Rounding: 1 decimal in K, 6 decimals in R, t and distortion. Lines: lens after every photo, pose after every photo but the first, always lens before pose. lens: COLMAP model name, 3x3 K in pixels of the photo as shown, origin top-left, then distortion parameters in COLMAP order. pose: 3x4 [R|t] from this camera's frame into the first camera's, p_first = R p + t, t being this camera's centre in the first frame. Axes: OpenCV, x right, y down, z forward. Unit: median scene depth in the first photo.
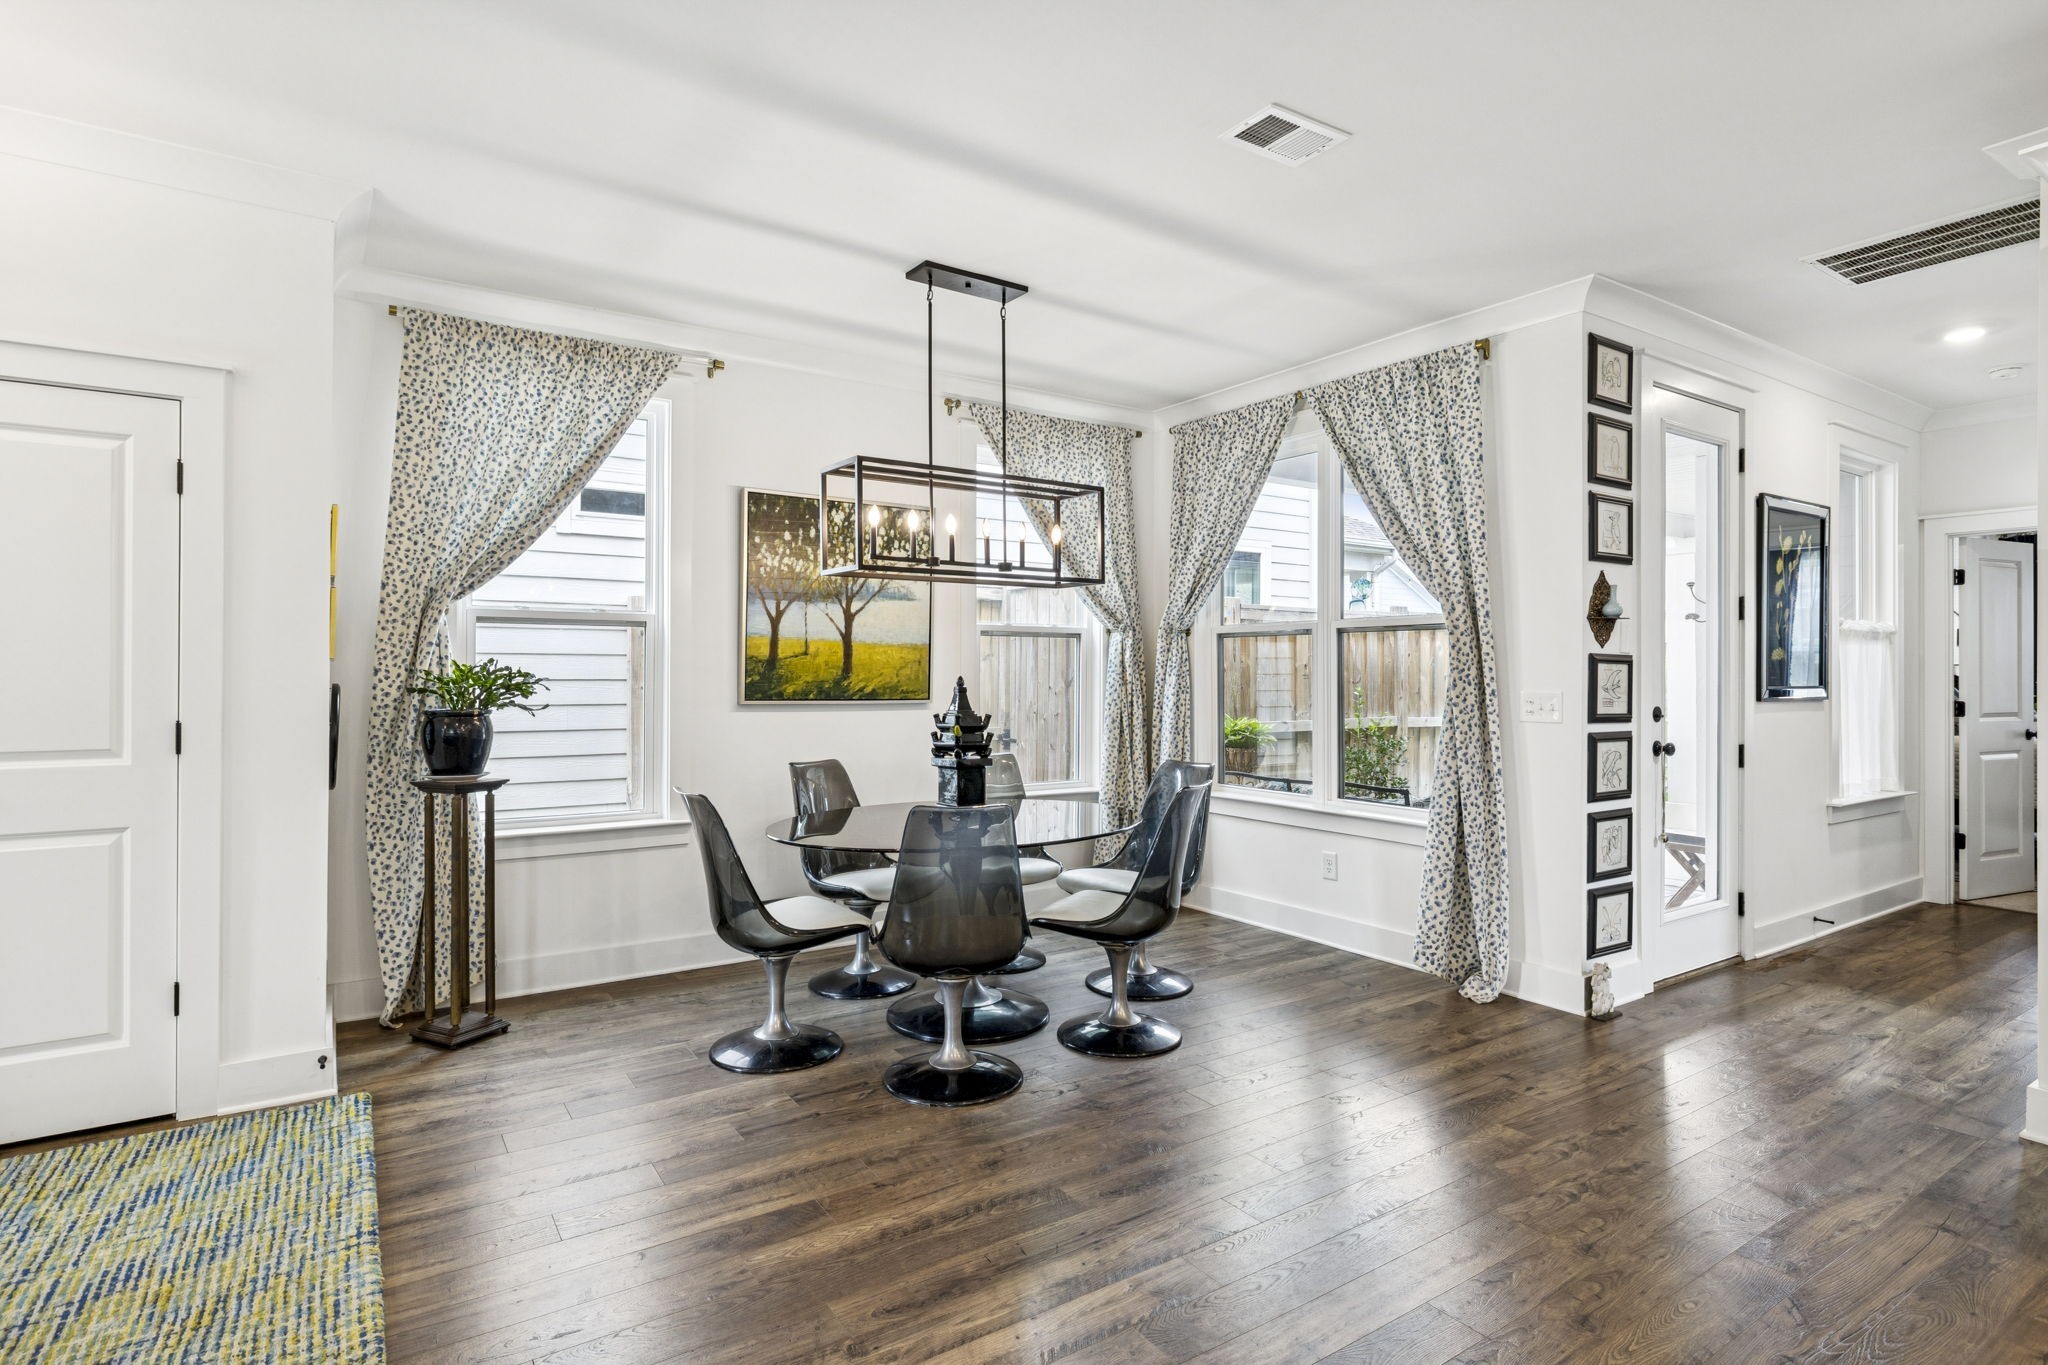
lens RADIAL K [[1011.4, 0, 1020.9], [0, 1011.4, 682.5], [0, 0, 1]] dist [-0.007877, 0.000413]
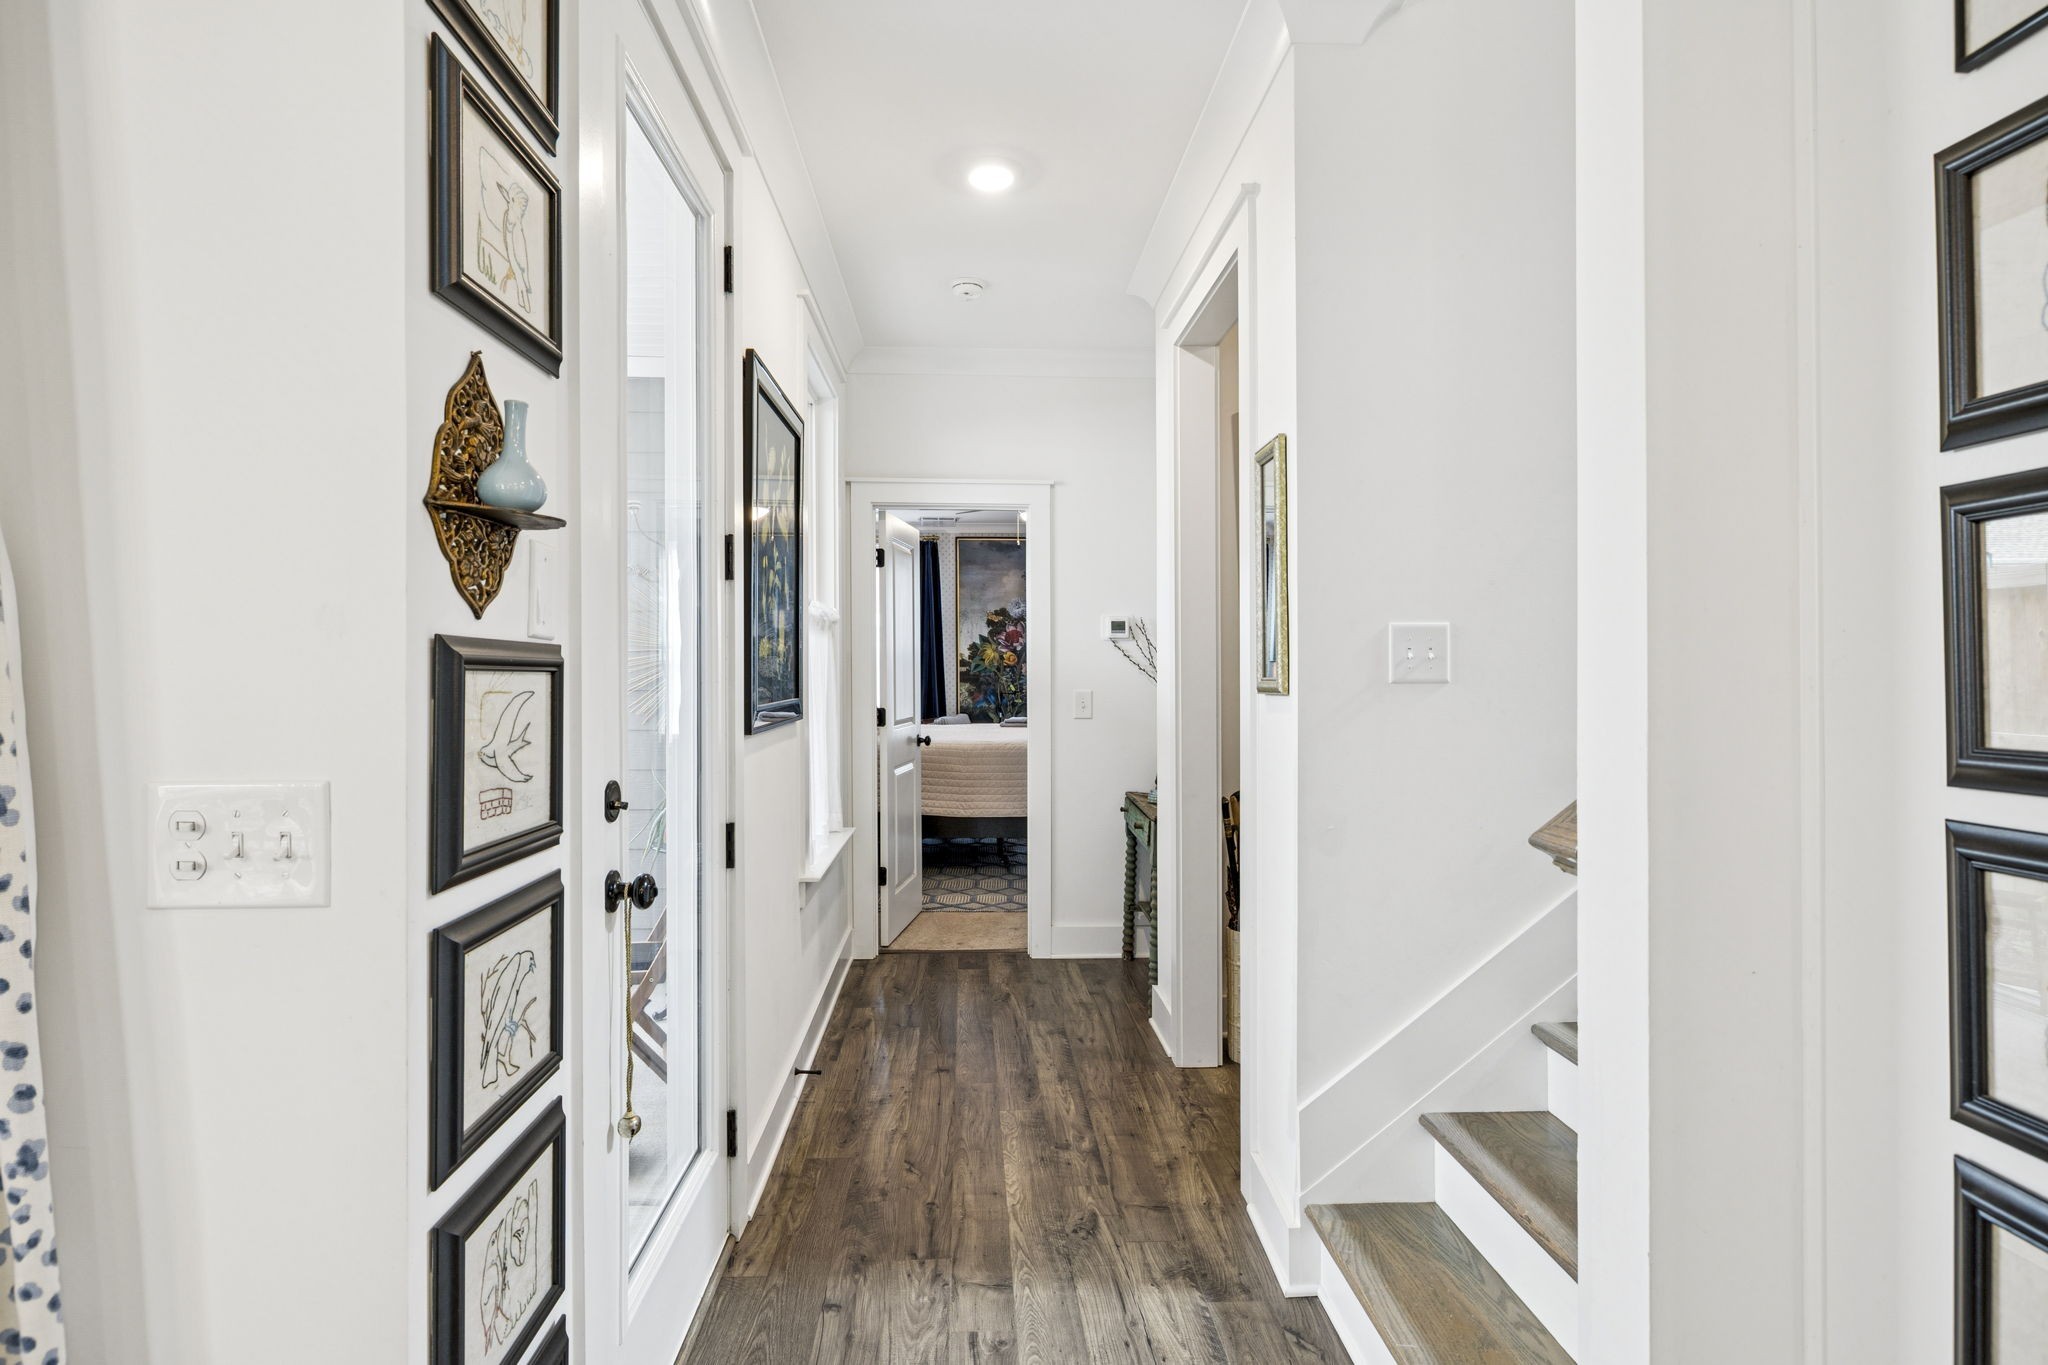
lens RADIAL K [[958.1, 0, 974.1], [0, 958.1, 662.7], [0, 0, 1]] dist [0.002624, 0.000281]
pose [[0.513117, 0.000499, 0.858318, 0.382621], [0.009220, 0.999939, -0.006093, -0.016791], [-0.858269, 0.011040, 0.513081, 0.682050]]
